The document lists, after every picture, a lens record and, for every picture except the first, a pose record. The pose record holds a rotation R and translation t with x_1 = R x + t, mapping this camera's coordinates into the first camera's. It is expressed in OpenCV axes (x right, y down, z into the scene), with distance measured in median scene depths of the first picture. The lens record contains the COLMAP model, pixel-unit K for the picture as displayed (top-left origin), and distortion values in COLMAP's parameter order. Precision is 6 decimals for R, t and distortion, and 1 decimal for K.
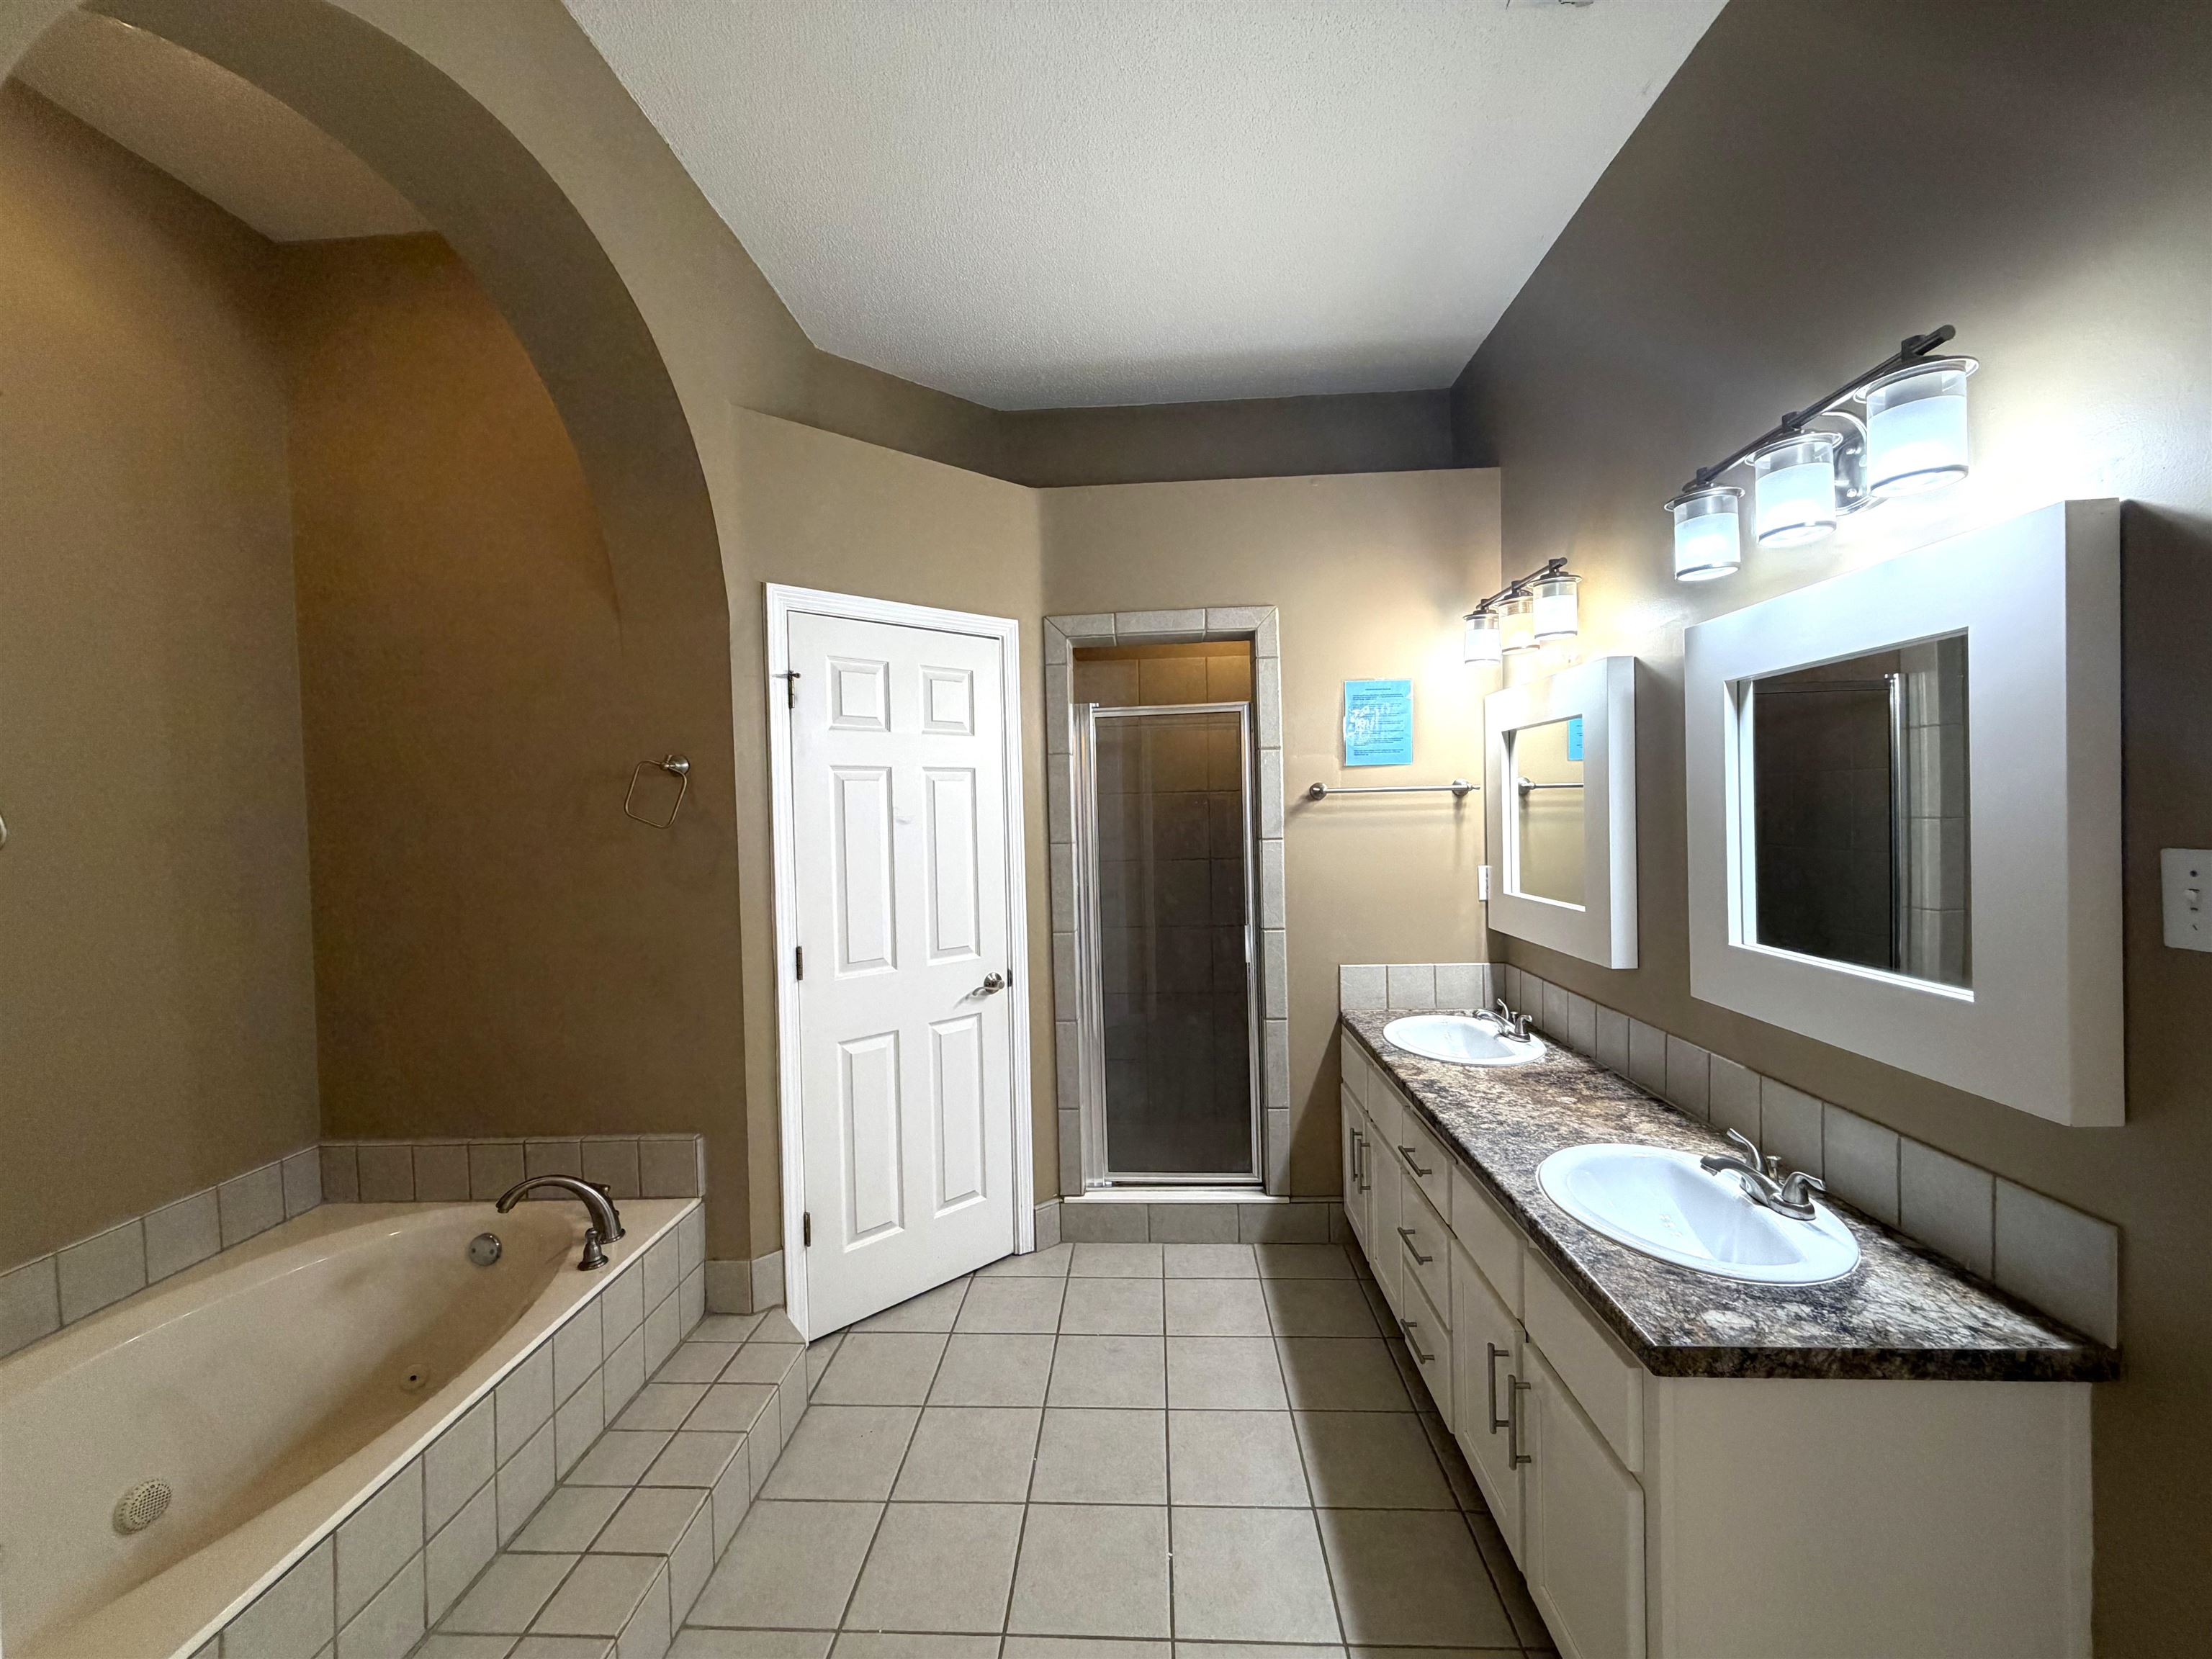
lens RADIAL K [[880.5, 0, 1099.8], [0, 880.5, 829.7], [0, 0, 1]] dist [0.000164, -0.000454]
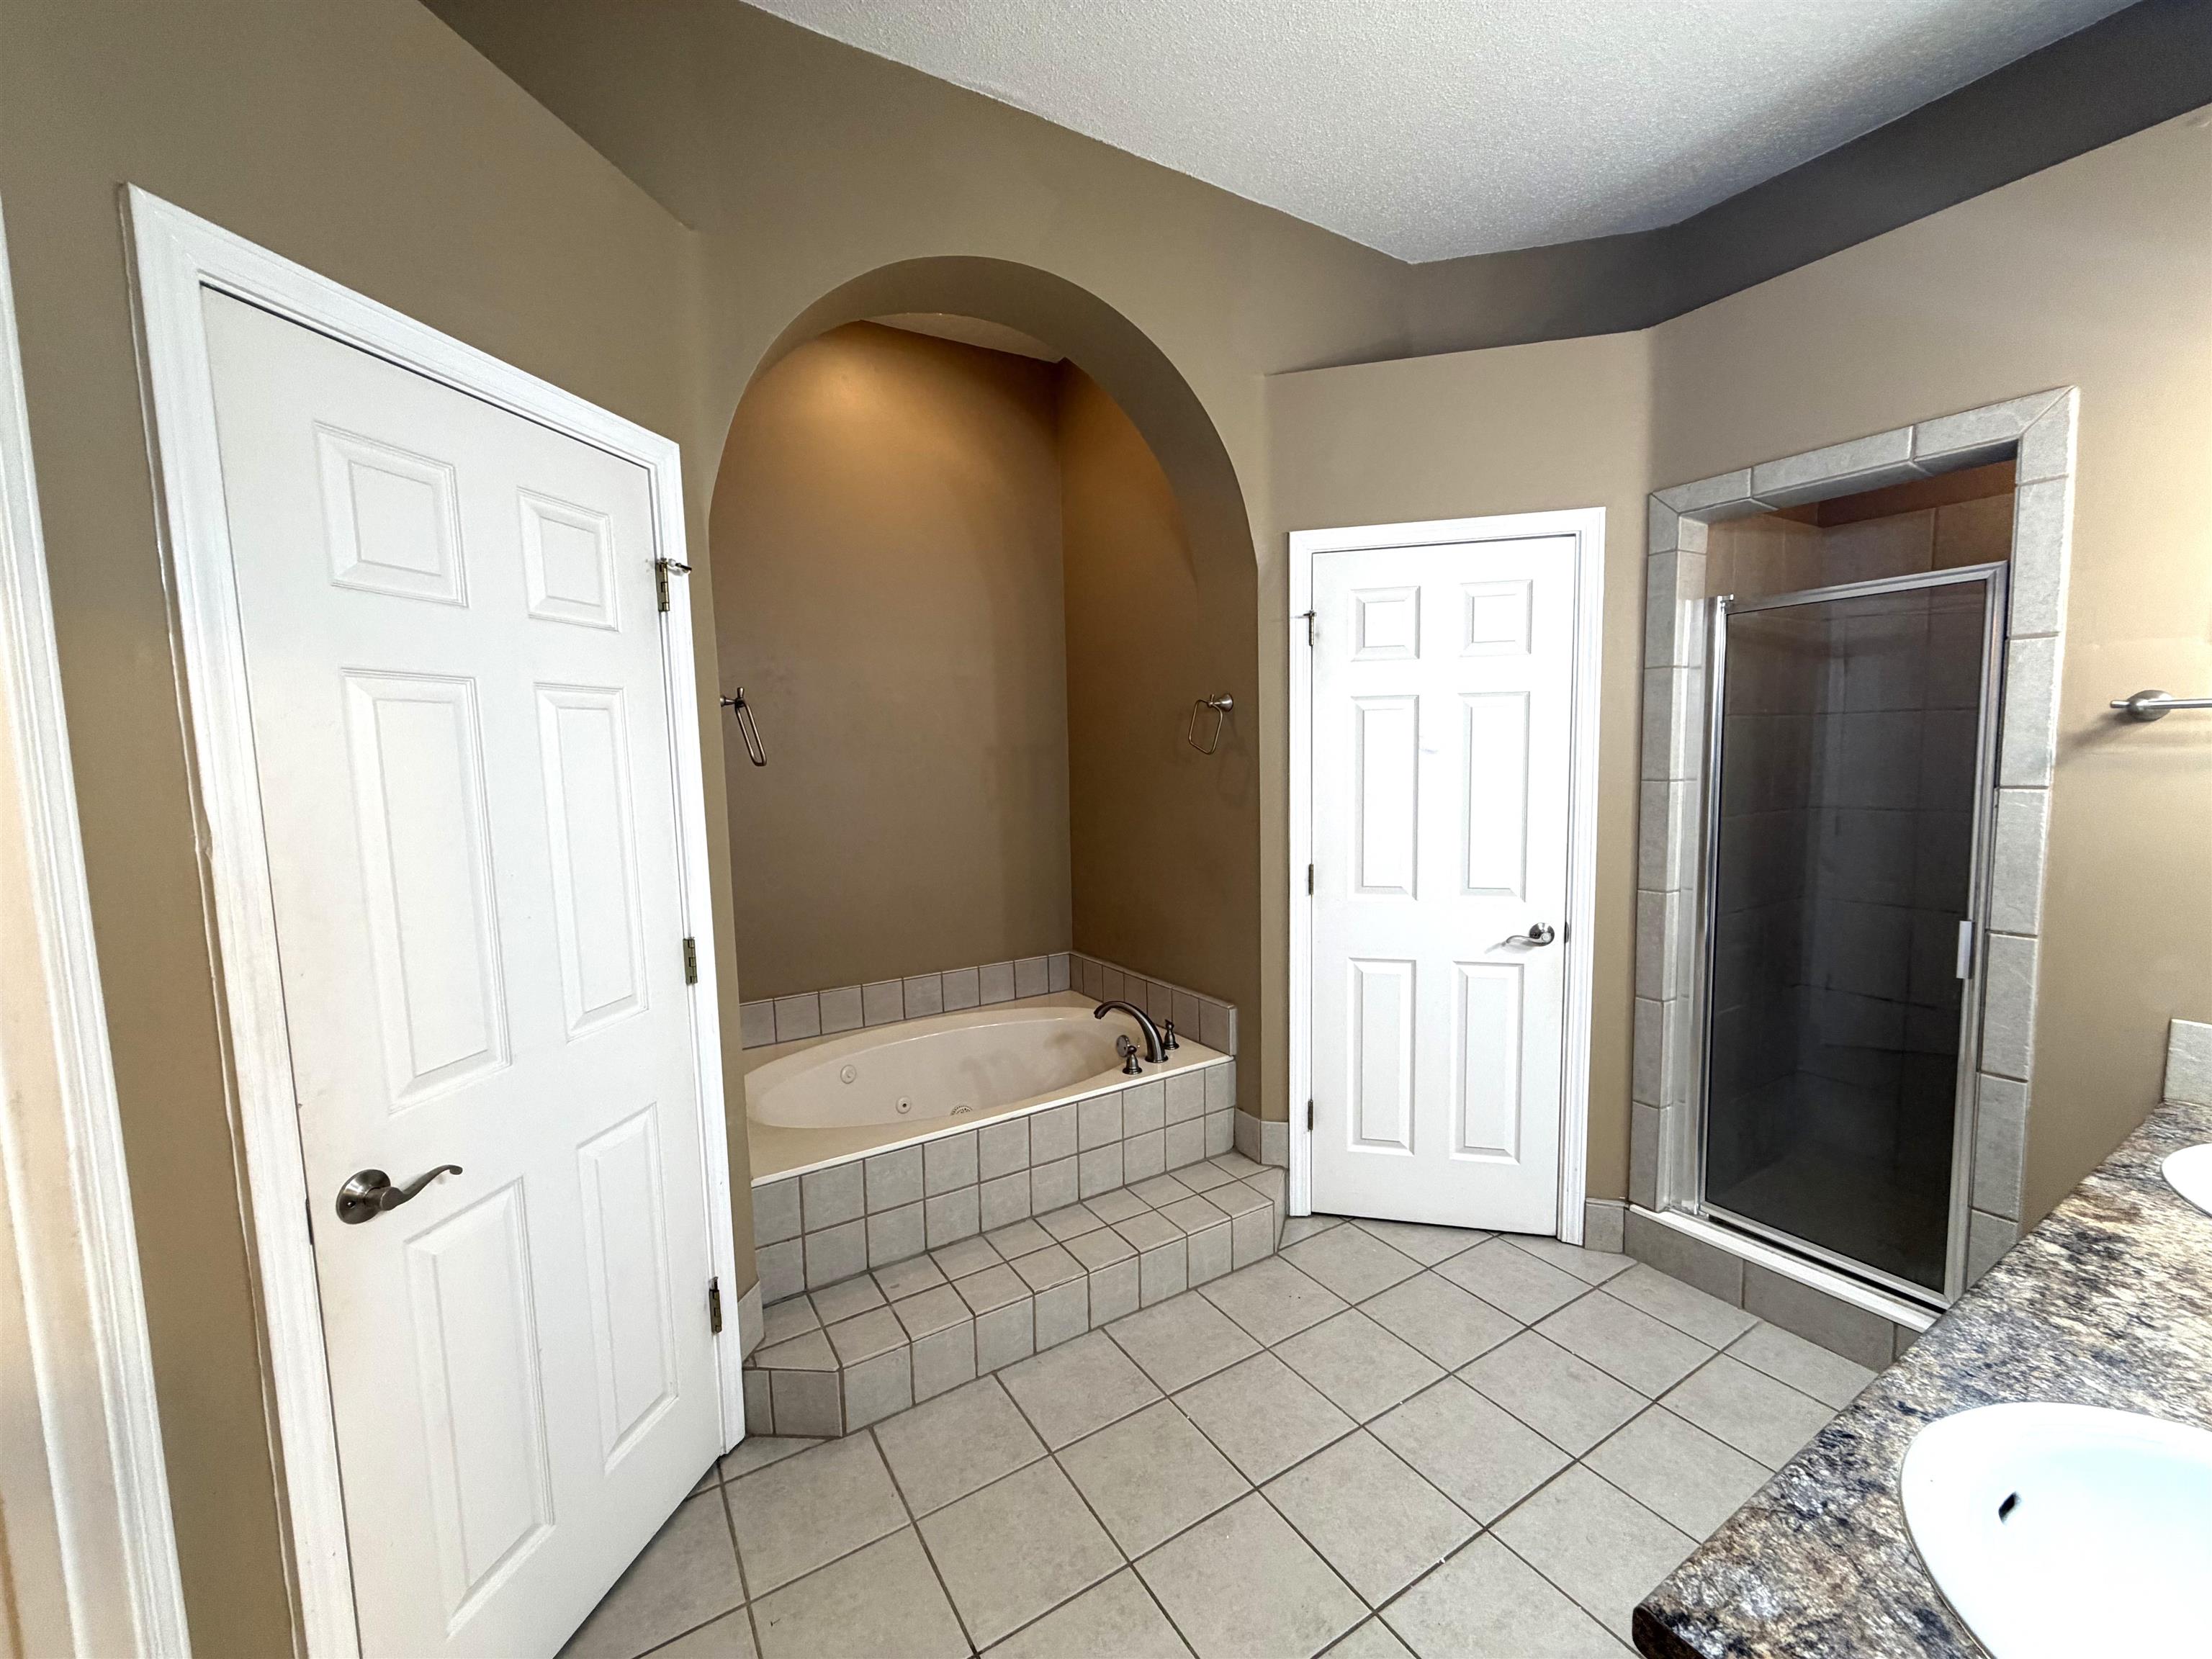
lens RADIAL K [[880.5, 0, 1099.4], [0, 880.5, 828.2], [0, 0, 1]] dist [0.000164, -0.000454]
pose [[0.569989, 0.085557, -0.817186, 0.389475], [-0.013115, 0.995385, 0.095066, -0.012658], [0.821548, -0.043469, 0.568480, 0.152079]]
